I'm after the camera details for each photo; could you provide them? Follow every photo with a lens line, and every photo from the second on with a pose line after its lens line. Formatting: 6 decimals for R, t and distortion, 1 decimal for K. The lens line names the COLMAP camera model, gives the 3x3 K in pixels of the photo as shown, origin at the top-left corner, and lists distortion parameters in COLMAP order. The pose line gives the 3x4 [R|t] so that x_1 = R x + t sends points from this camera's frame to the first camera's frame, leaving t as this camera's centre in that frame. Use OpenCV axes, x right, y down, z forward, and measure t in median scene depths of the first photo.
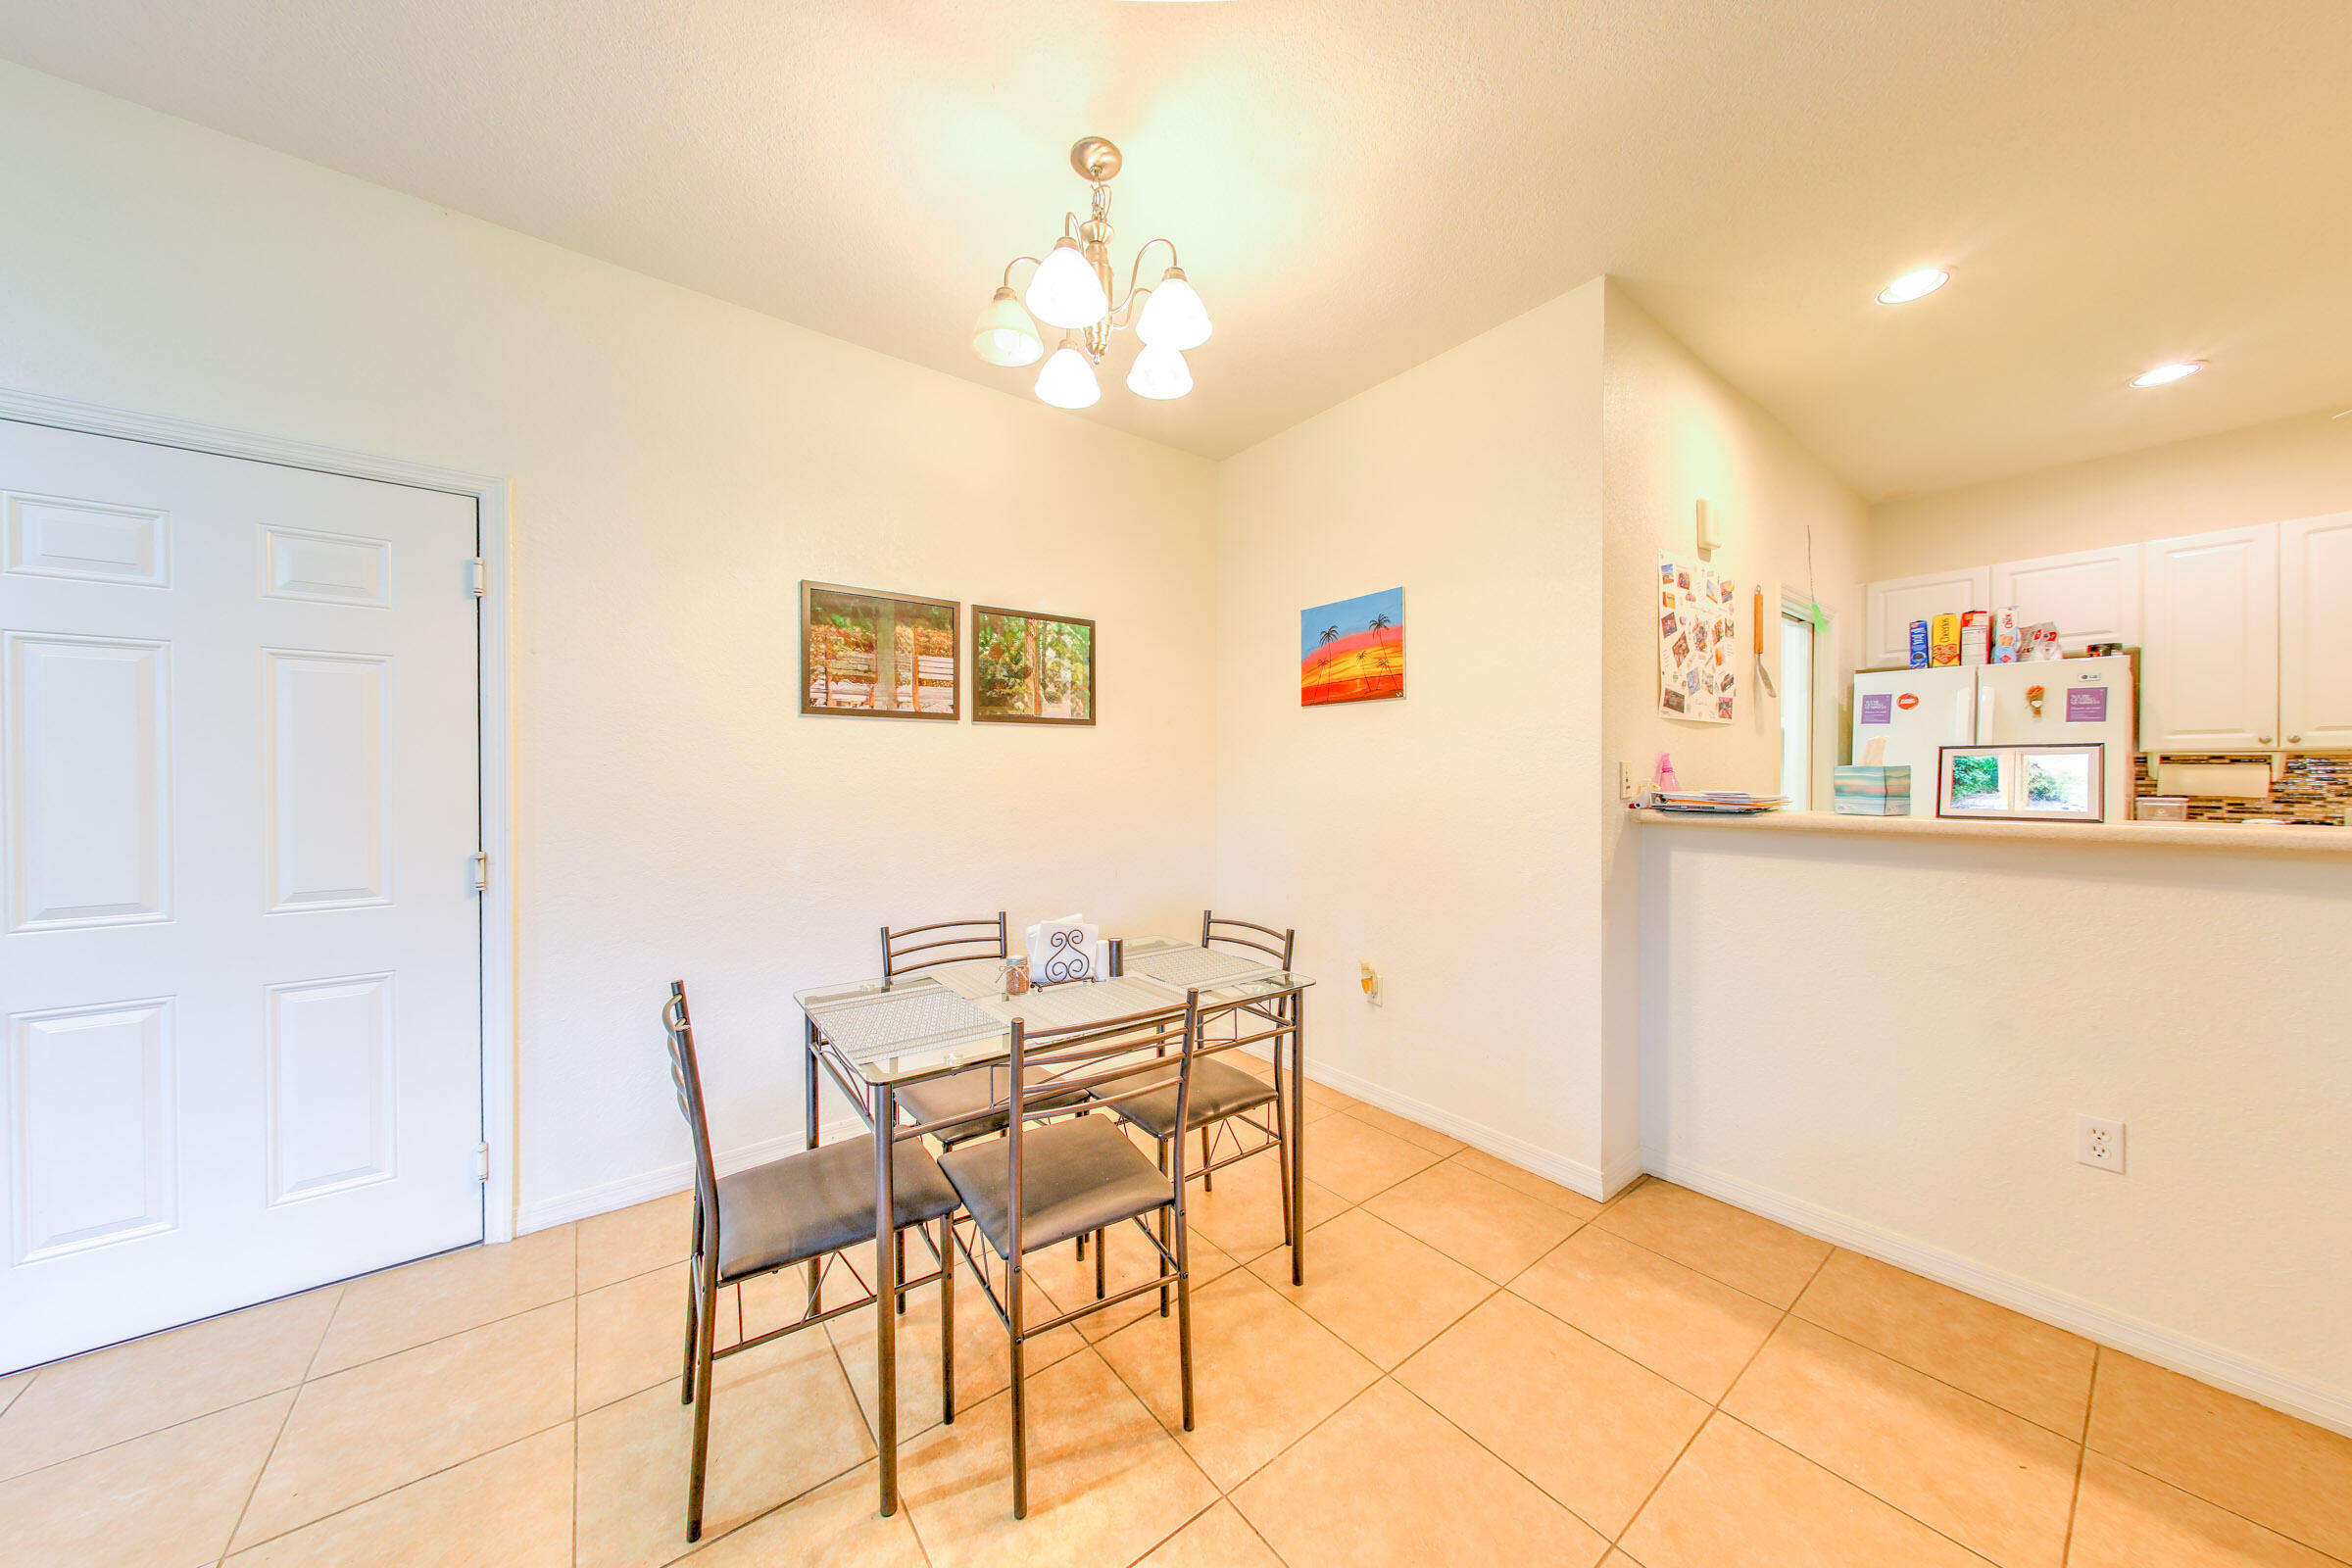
lens RADIAL K [[767.5, 0, 1177.9], [0, 767.5, 780.4], [0, 0, 1]] dist [-0.001313, -0.000011]
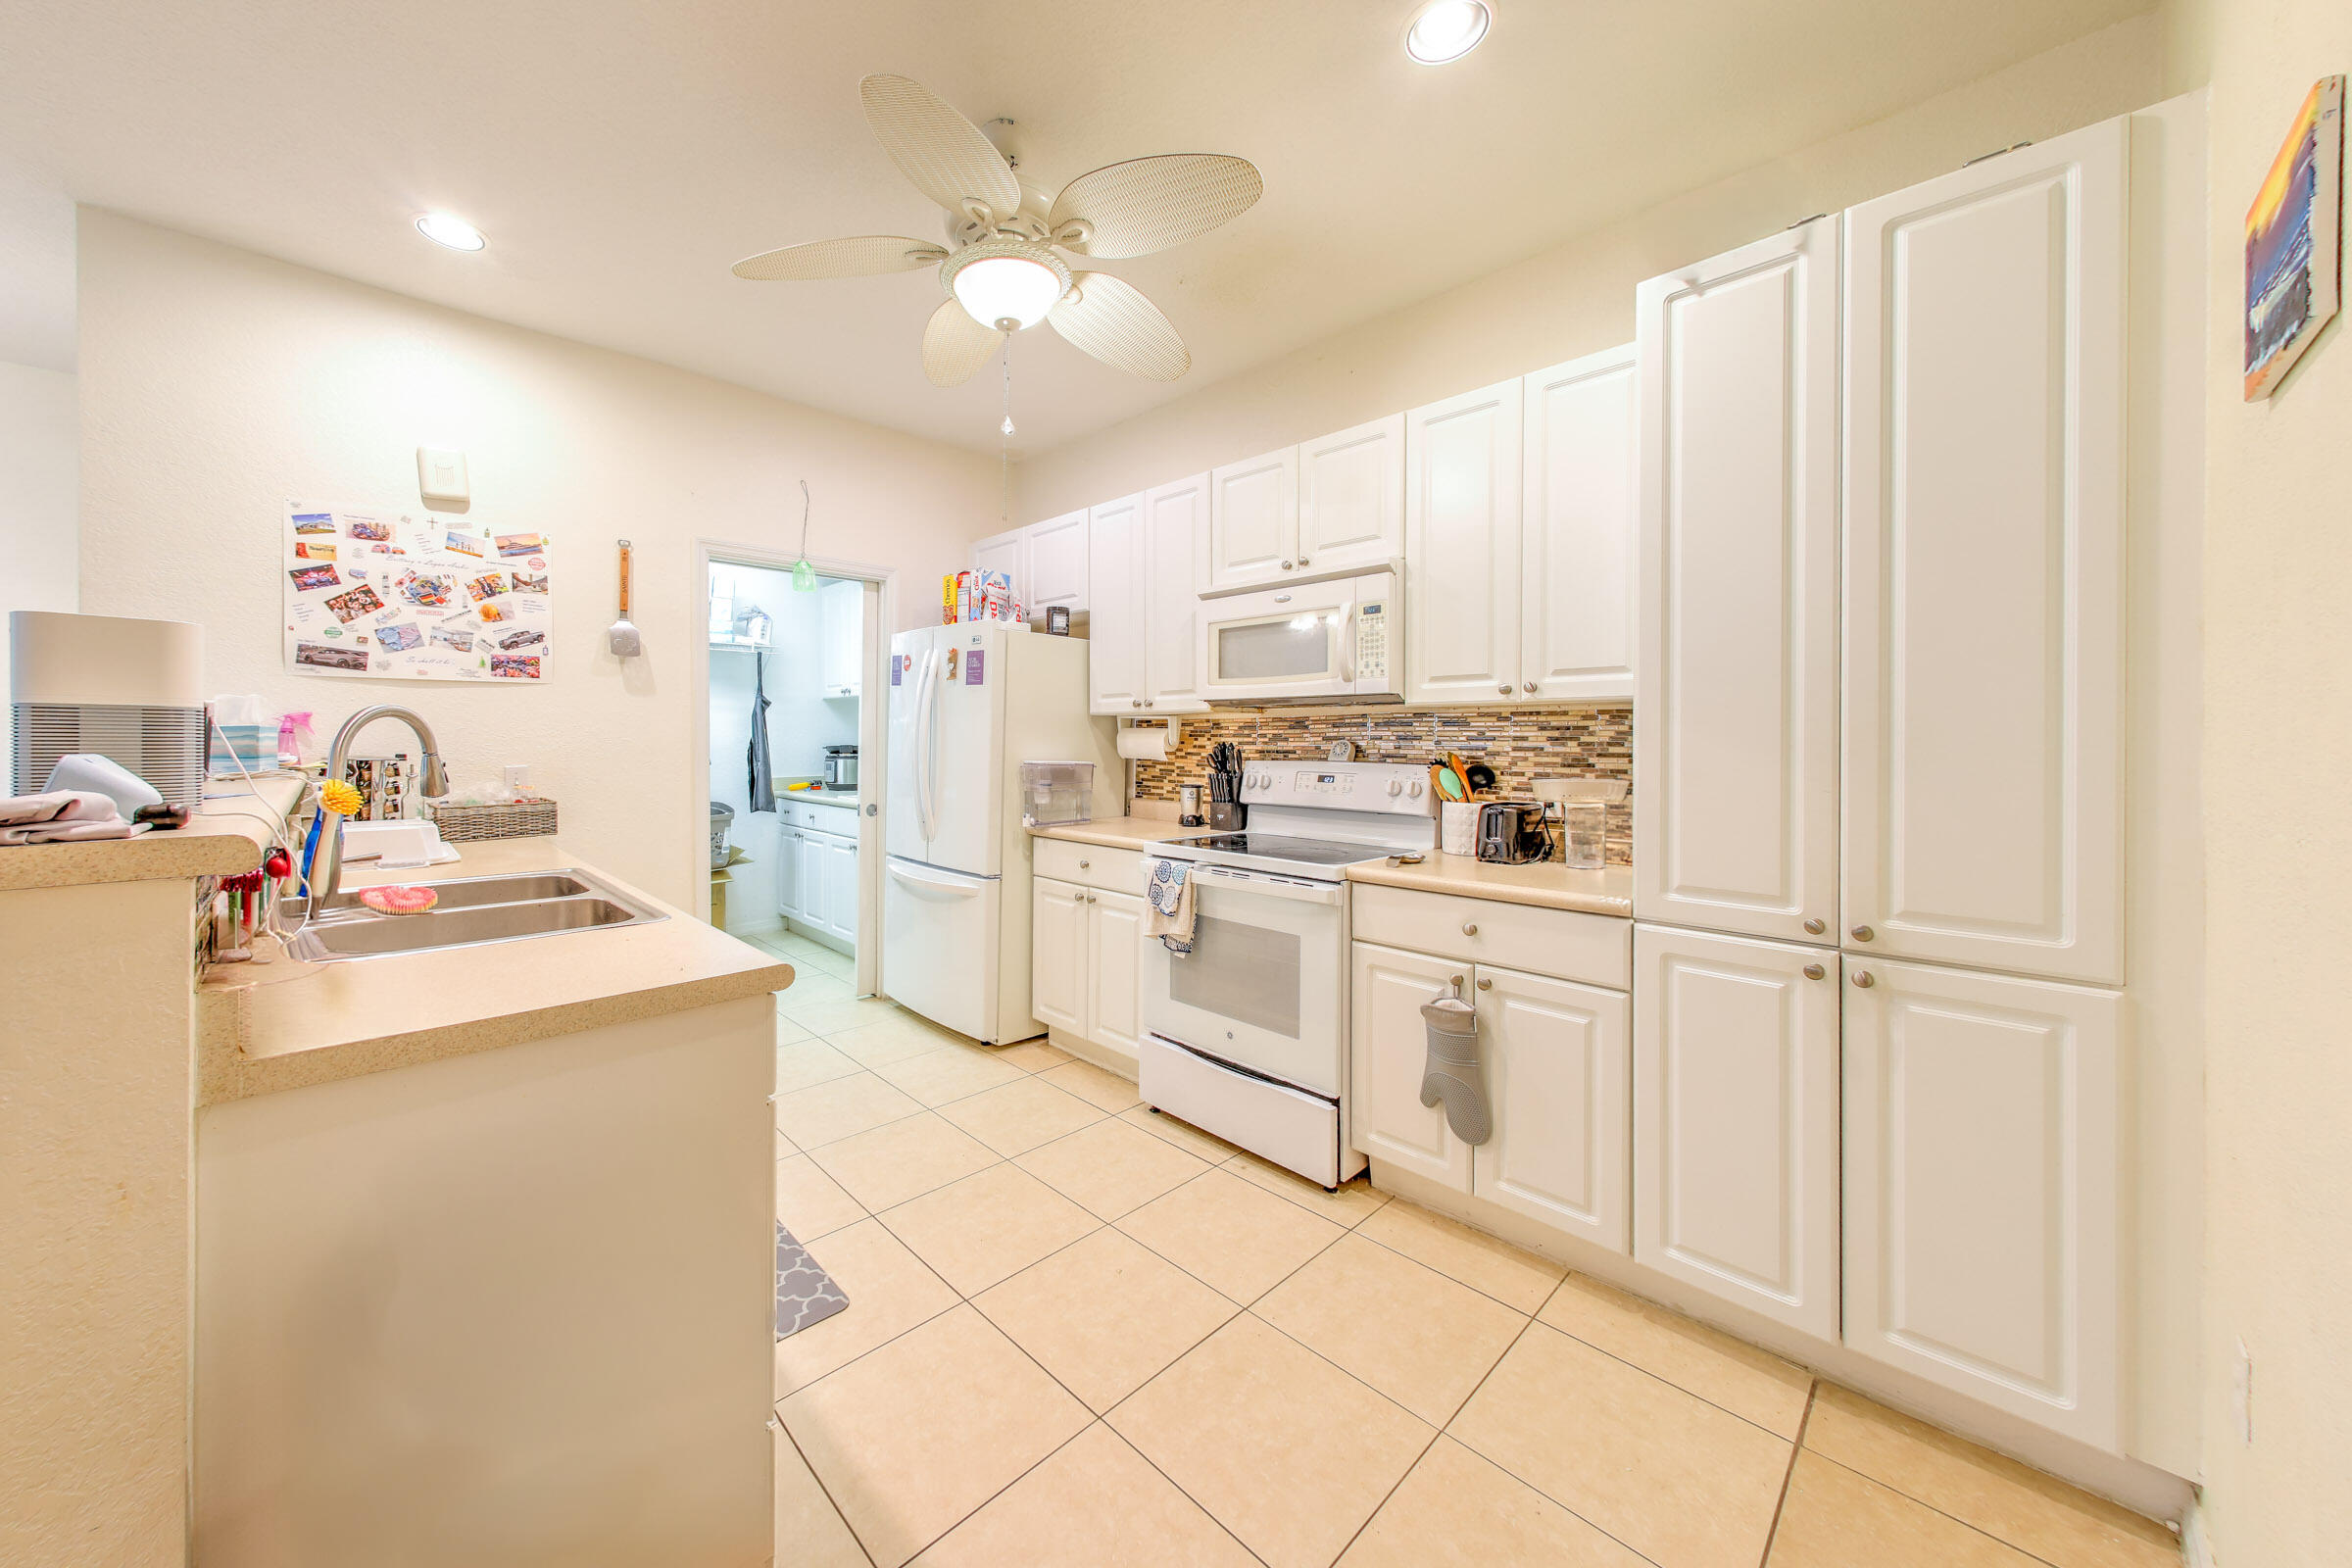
lens RADIAL K [[804.6, 0, 1104.1], [0, 804.6, 748.8], [0, 0, 1]] dist [-0.013552, 0.000672]
pose [[0.995561, 0.002291, 0.094095, 1.555404], [-0.002957, 0.999972, 0.006943, -0.001078], [-0.094076, -0.007190, 0.995539, -0.070577]]
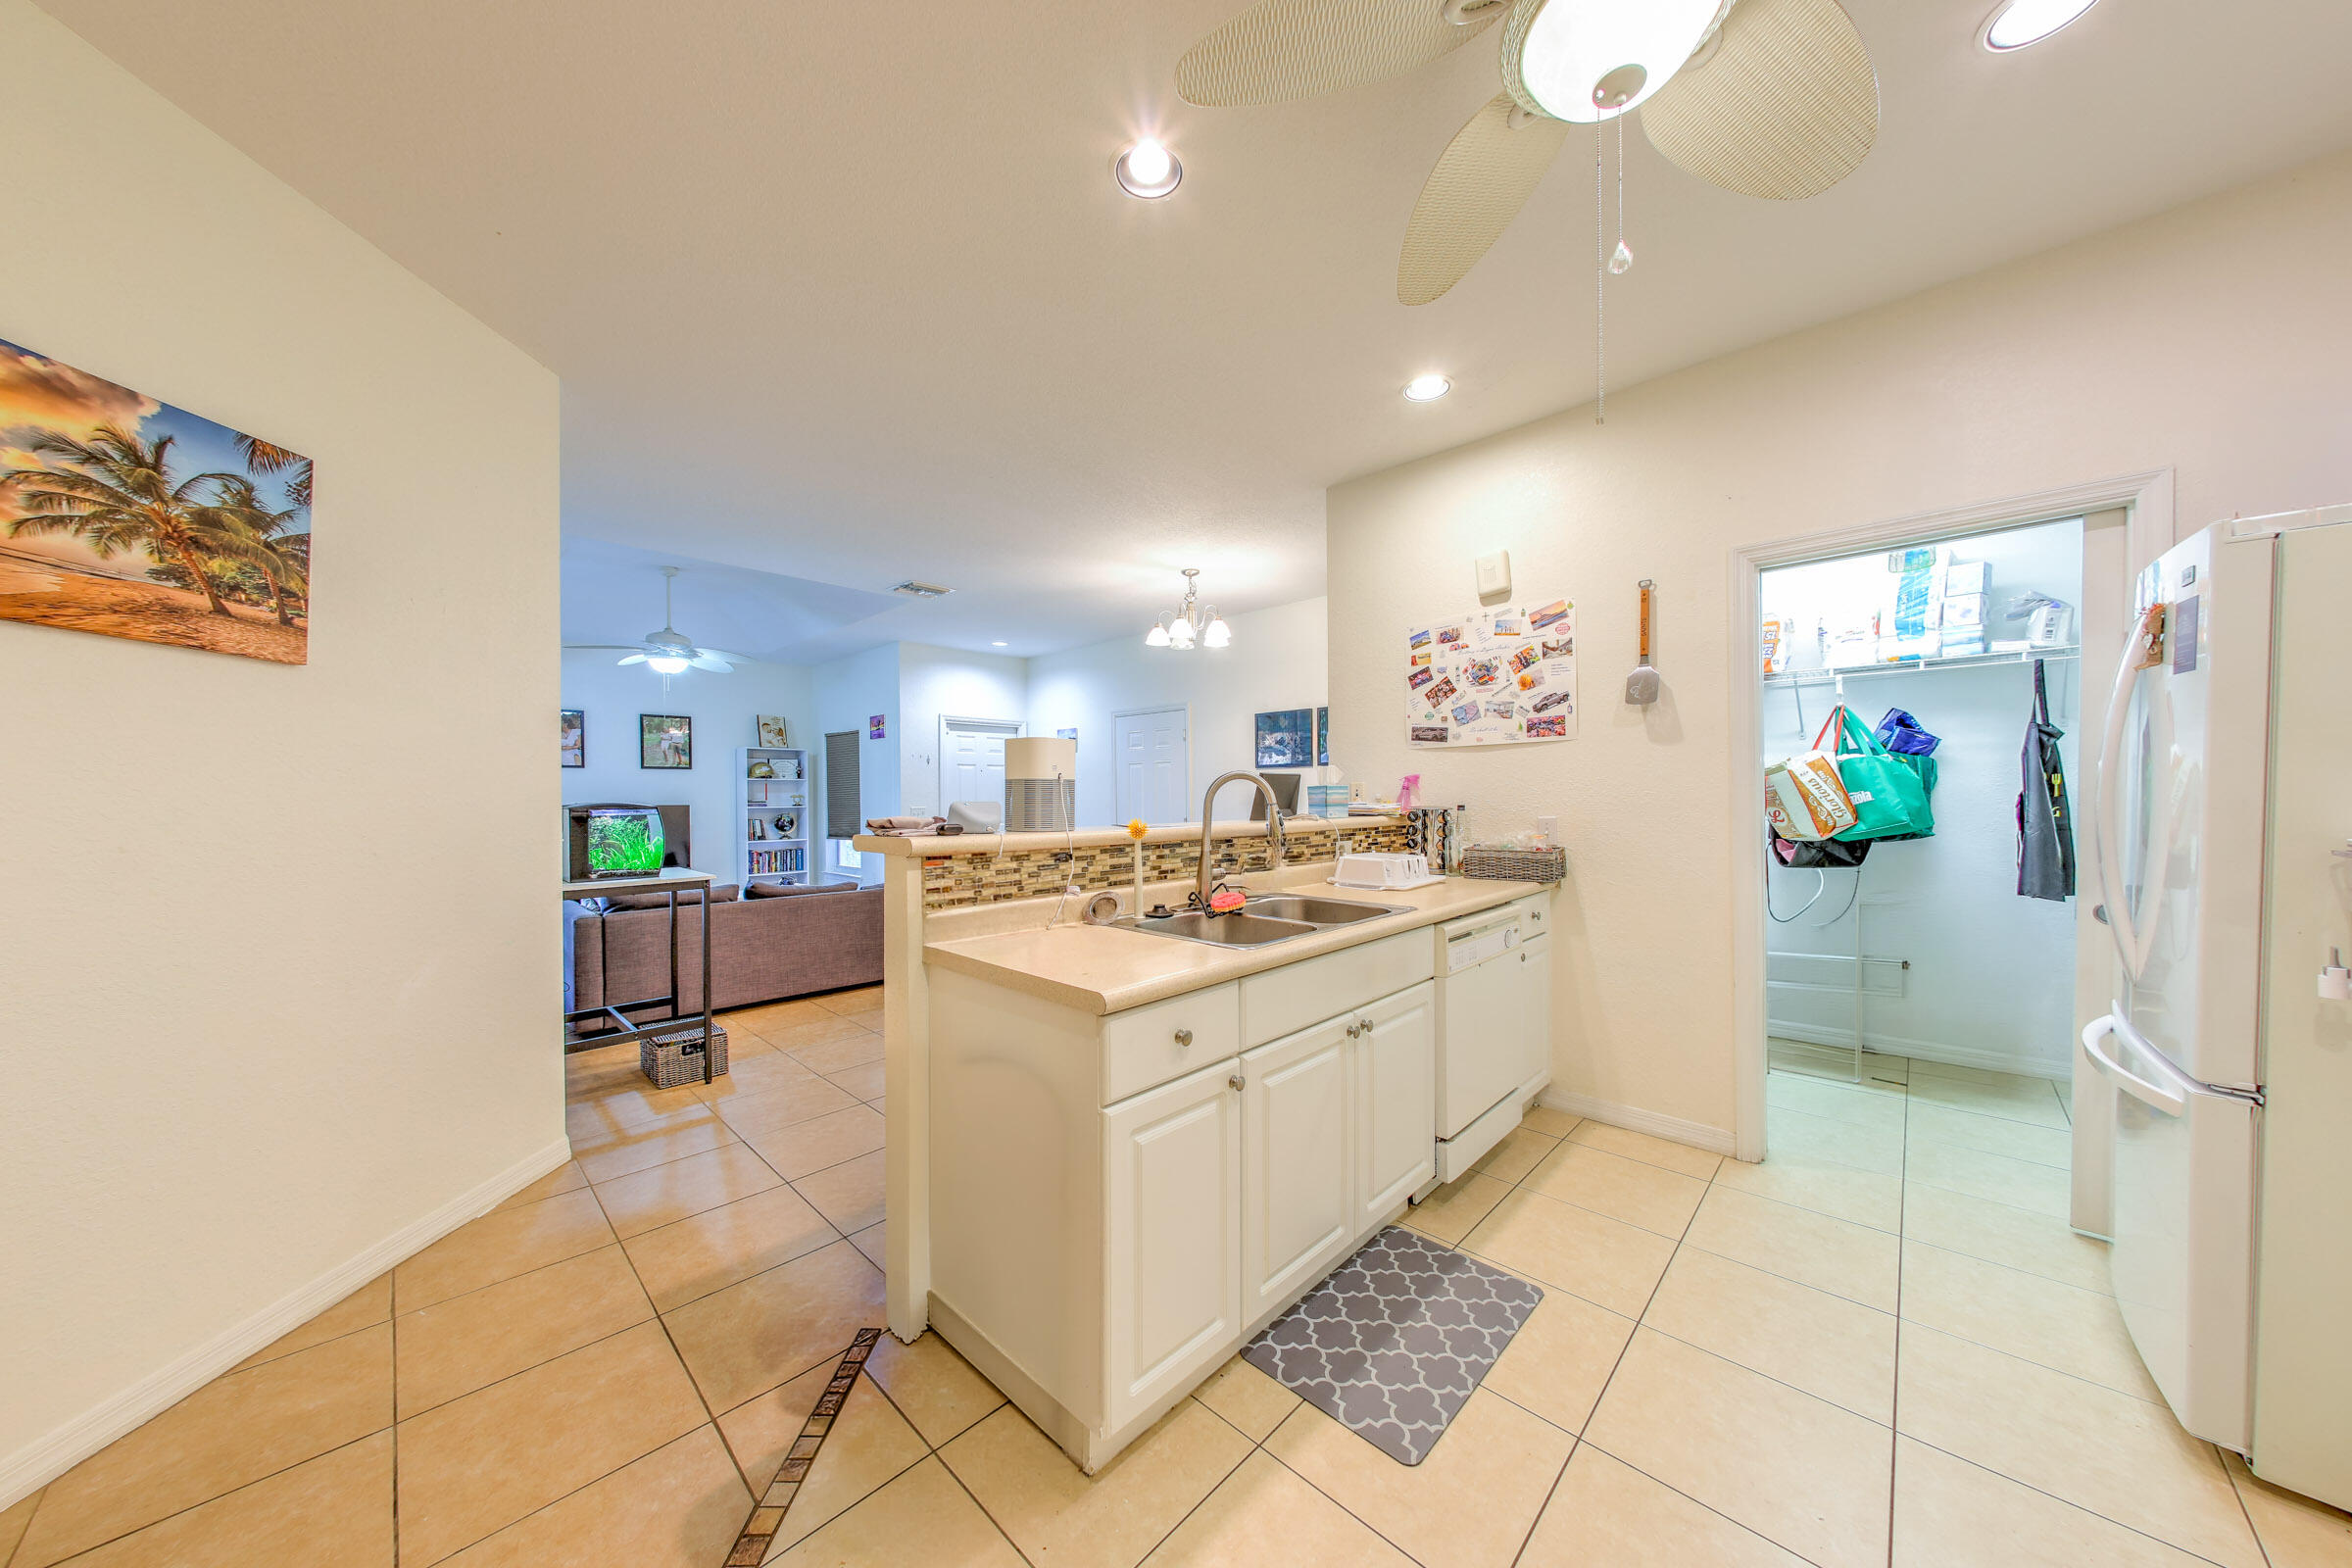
lens RADIAL K [[767.5, 0, 1178.0], [0, 767.5, 799.8], [0, 0, 1]] dist [-0.001313, -0.000011]
pose [[0.155446, 0.006263, -0.987825, 1.928847], [0.002429, 0.999974, 0.006722, -0.003267], [0.987841, -0.003444, 0.155427, 0.389873]]
